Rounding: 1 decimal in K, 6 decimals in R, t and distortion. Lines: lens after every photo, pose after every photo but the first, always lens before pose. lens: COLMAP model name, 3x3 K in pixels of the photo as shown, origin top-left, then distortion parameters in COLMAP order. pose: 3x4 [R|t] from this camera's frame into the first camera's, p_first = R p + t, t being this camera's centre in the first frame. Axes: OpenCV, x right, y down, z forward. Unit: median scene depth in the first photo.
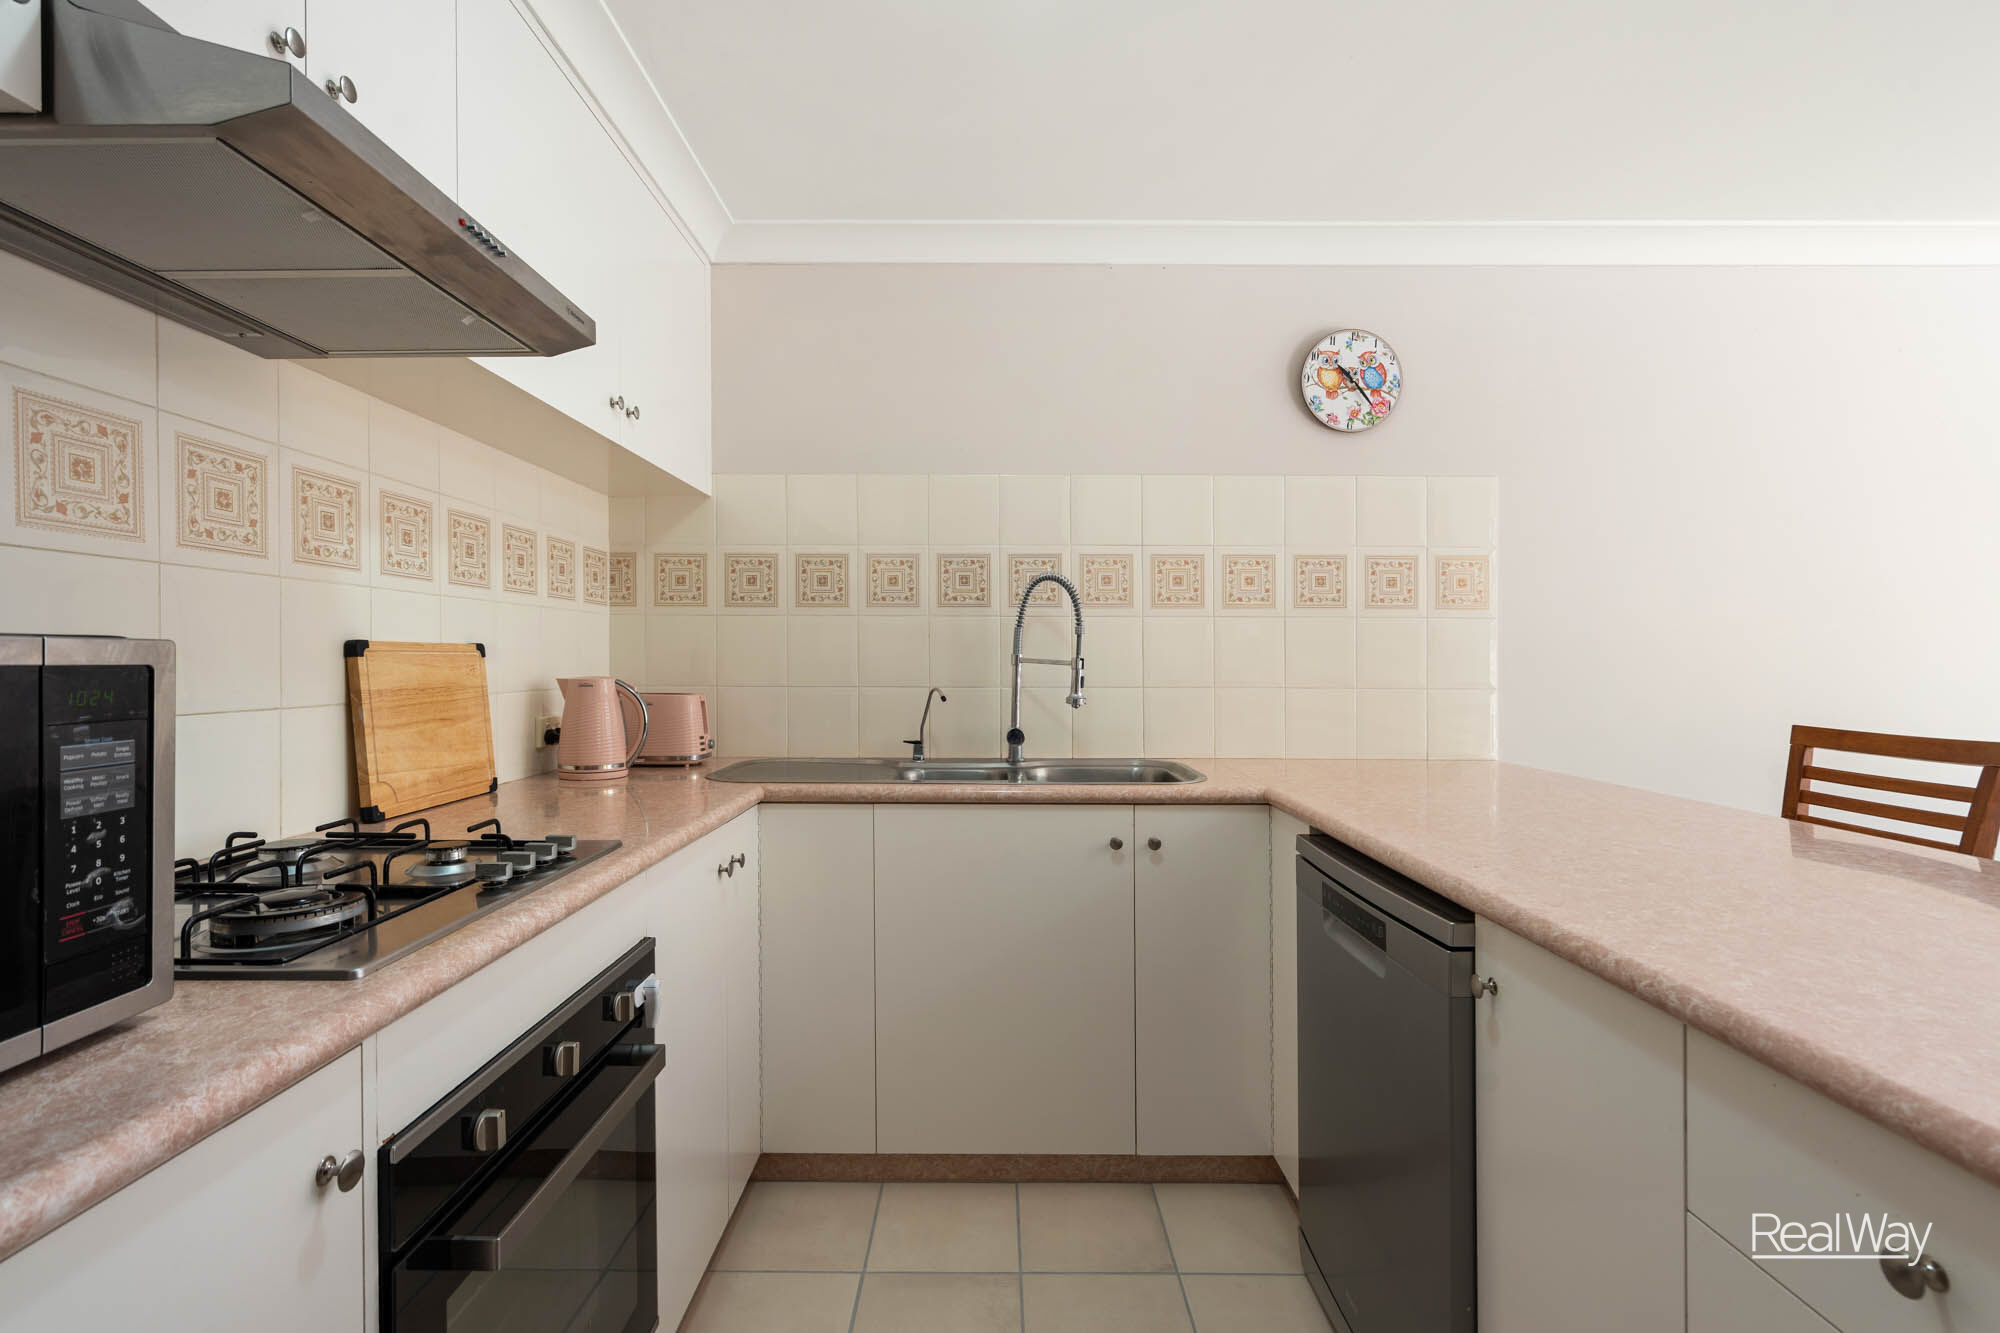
lens RADIAL K [[914.1, 0, 997.9], [0, 914.1, 665.4], [0, 0, 1]] dist [0.000042, 0.000014]
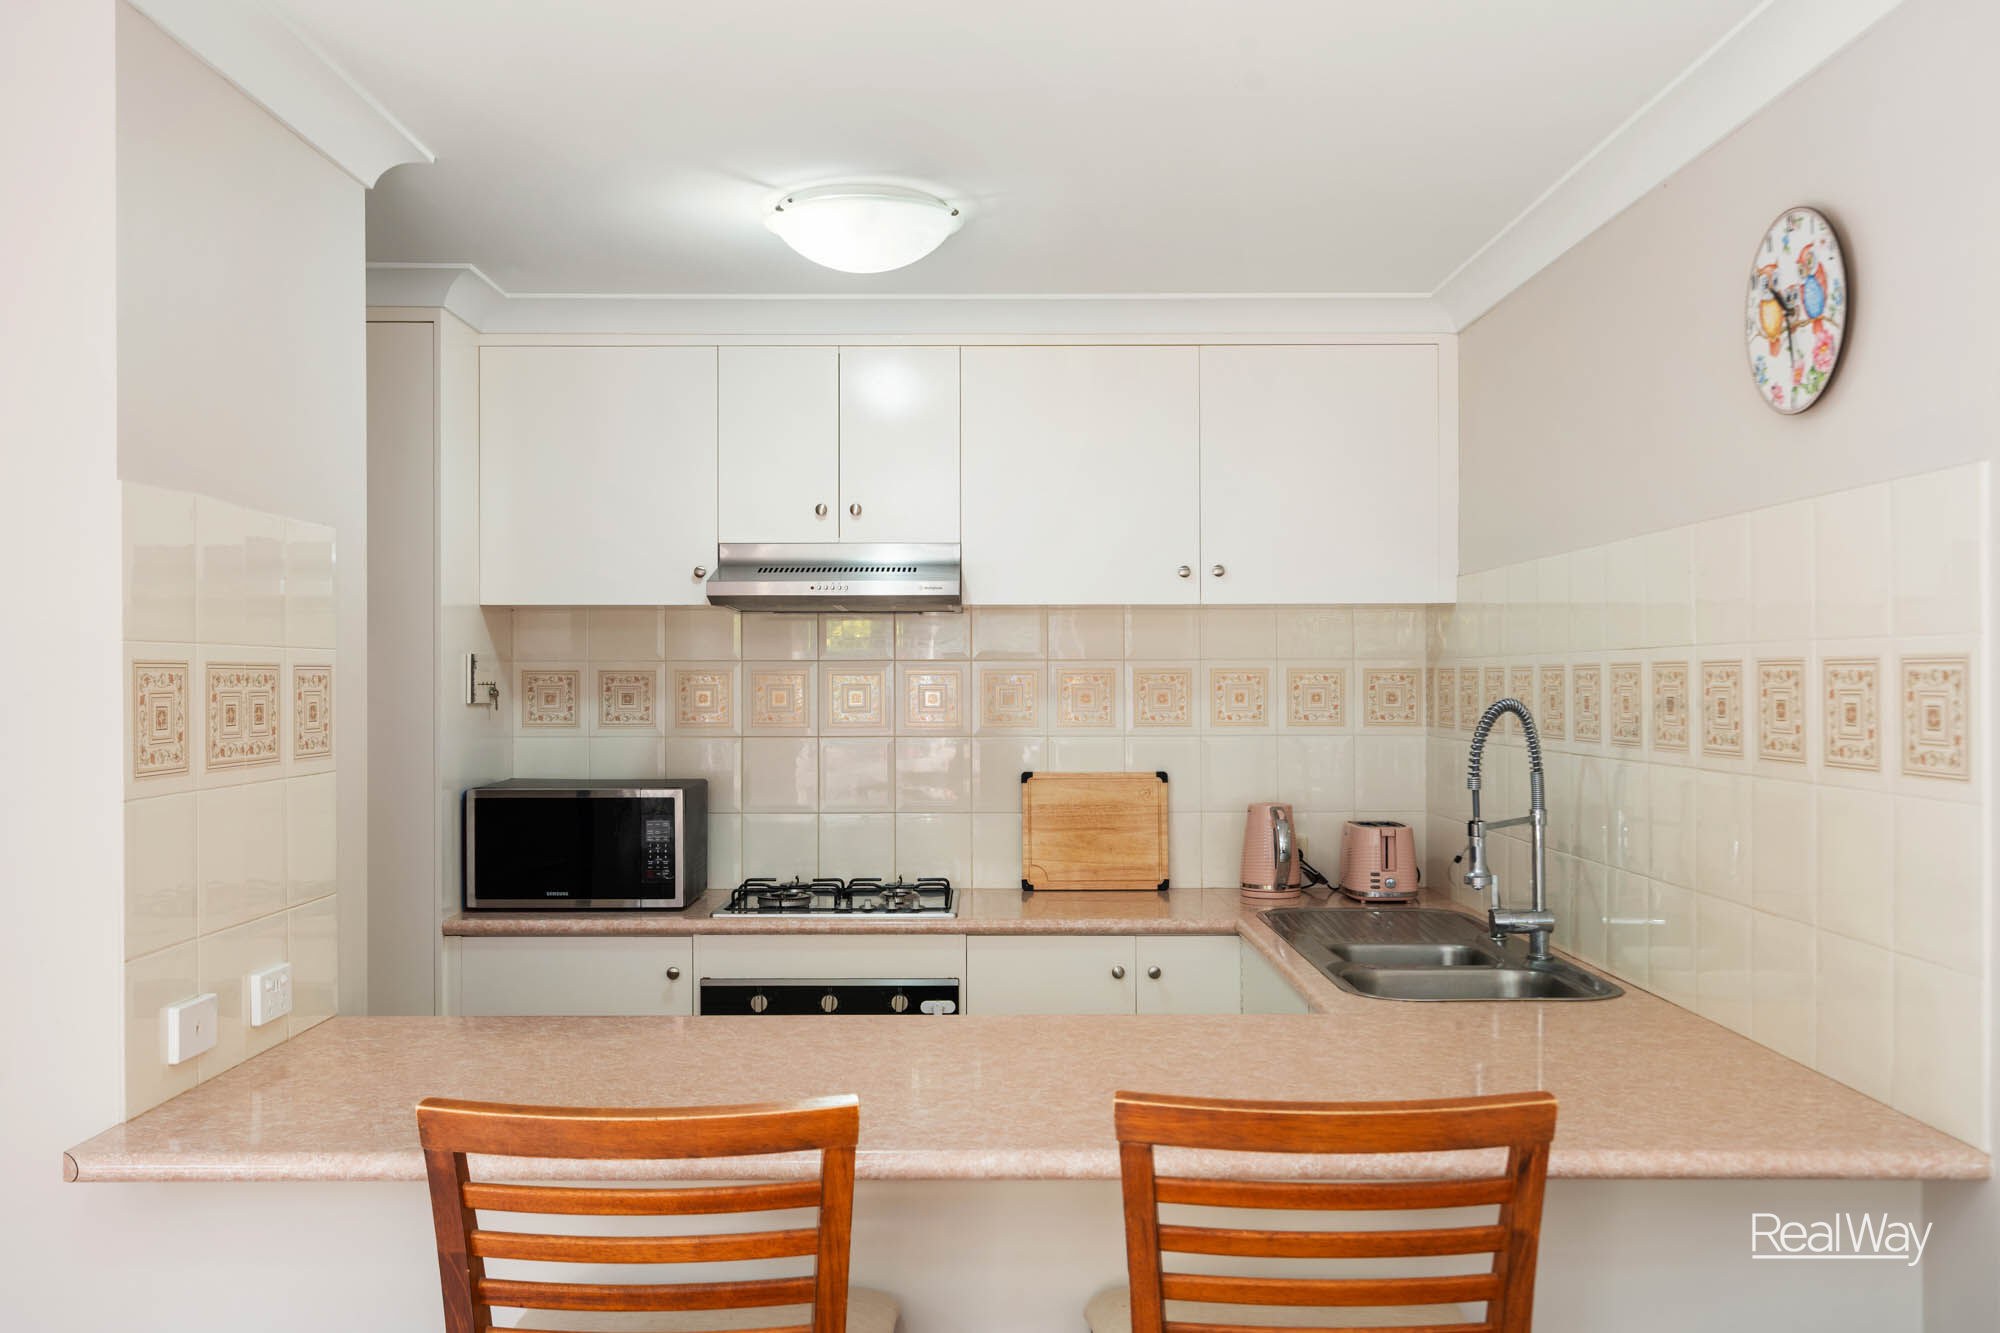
lens RADIAL K [[1729.4, 0, 999.5], [0, 1729.4, 668.8], [0, 0, 1]] dist [0.003265, -0.000317]
pose [[-0.002220, -0.008721, -0.999960, 2.123506], [-0.004472, 0.999952, -0.008711, -0.167874], [0.999988, 0.004452, -0.002259, 0.898392]]
